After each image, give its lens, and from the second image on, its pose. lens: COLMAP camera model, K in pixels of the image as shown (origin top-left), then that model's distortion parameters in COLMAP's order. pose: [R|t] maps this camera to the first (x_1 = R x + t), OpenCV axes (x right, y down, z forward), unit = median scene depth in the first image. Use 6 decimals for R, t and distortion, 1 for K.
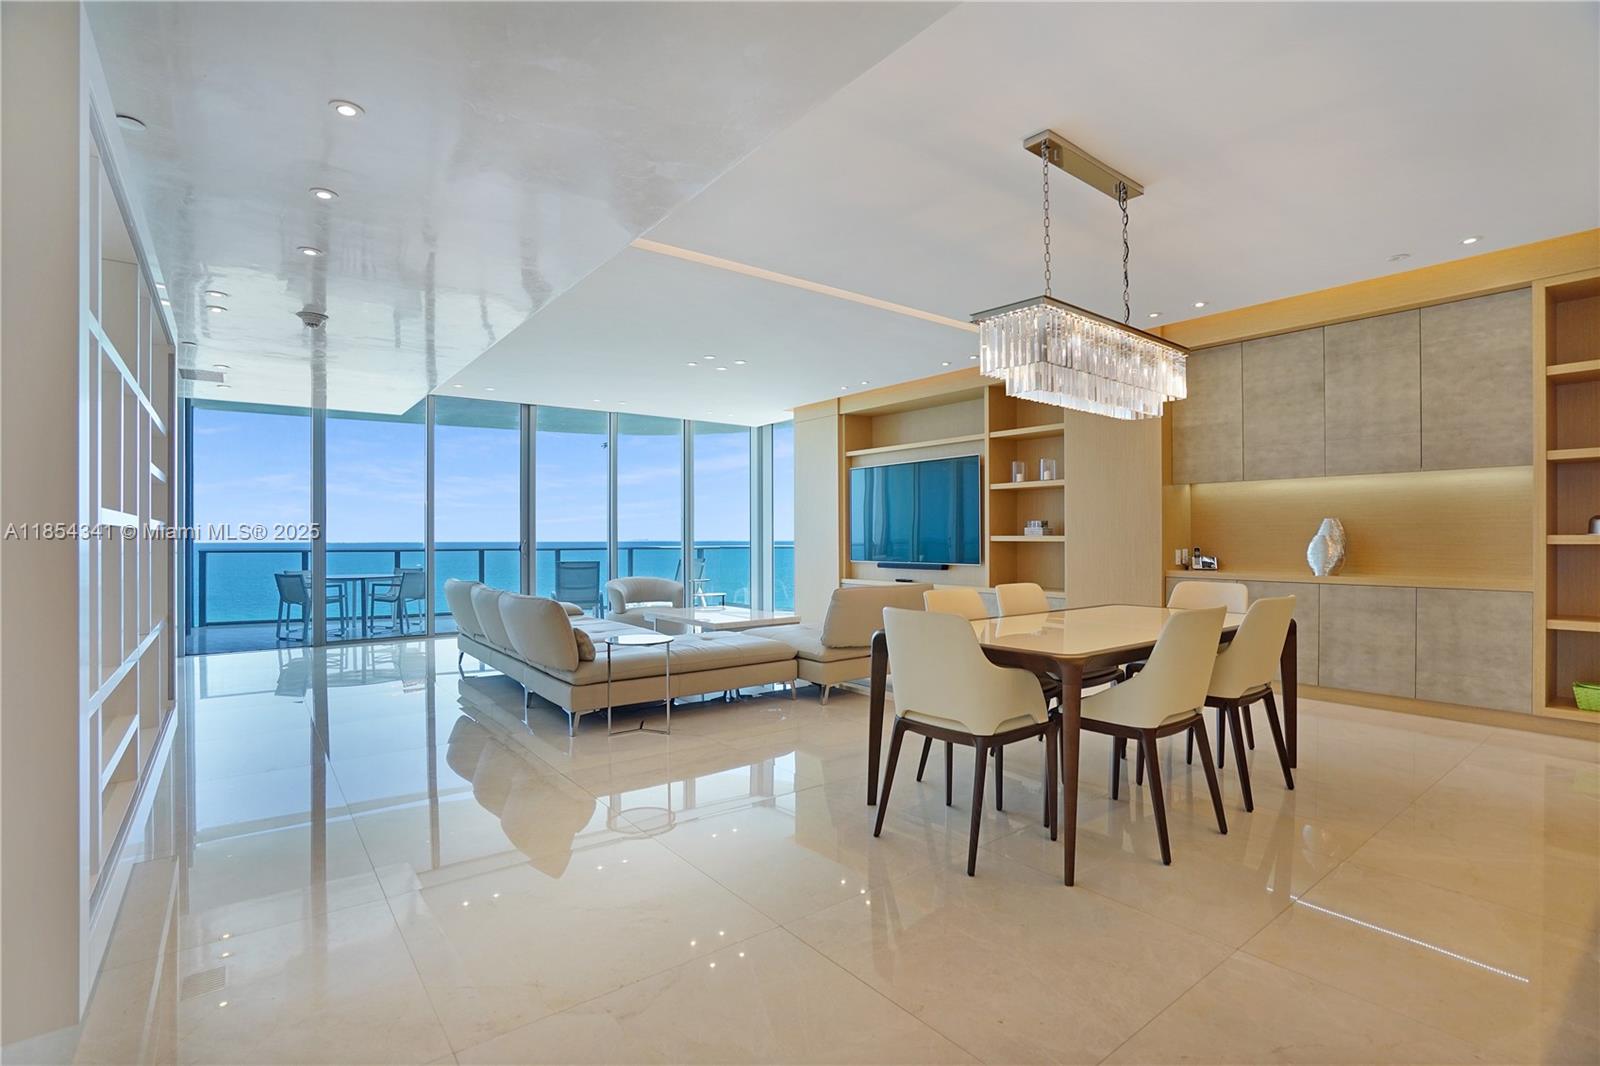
lens RADIAL K [[749.7, 0, 799.8], [0, 749.7, 534.5], [0, 0, 1]] dist [-0.027817, 0.001595]
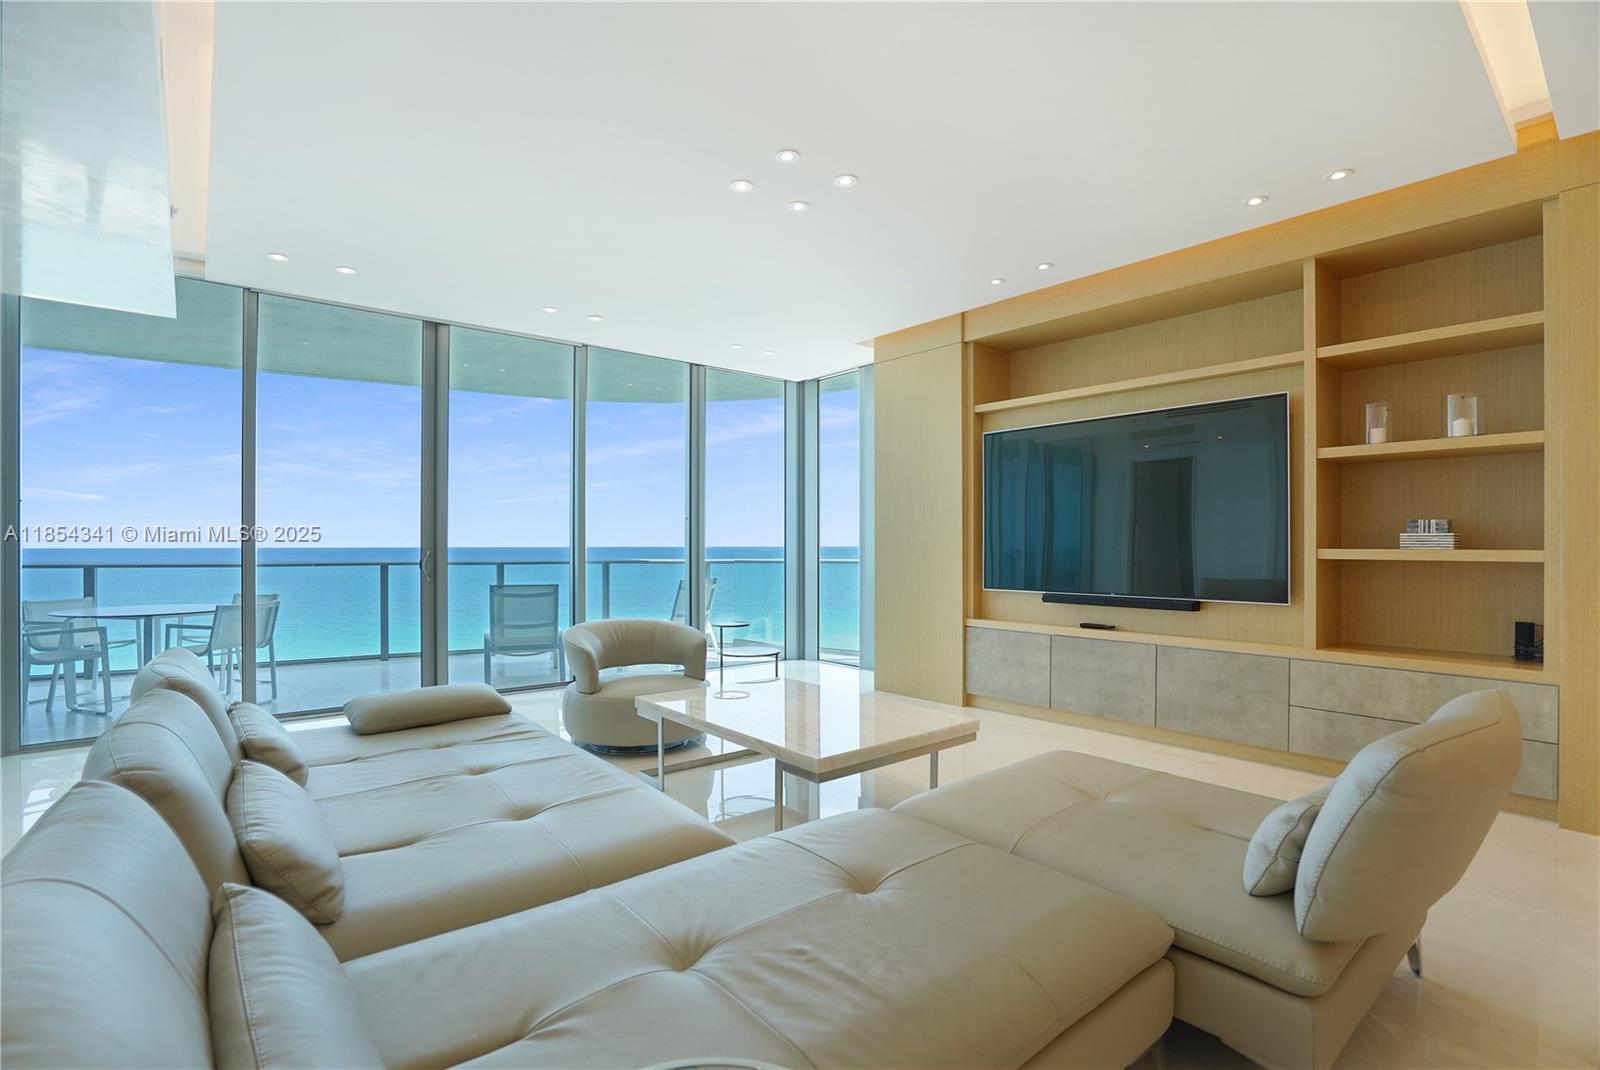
lens RADIAL K [[749.7, 0, 797.7], [0, 749.7, 545.2], [0, 0, 1]] dist [-0.027817, 0.001595]
pose [[0.999464, 0.004314, 0.032437, -0.097259], [-0.004457, 0.999981, 0.004337, -0.001078], [-0.032418, -0.004479, 0.999464, 0.414809]]
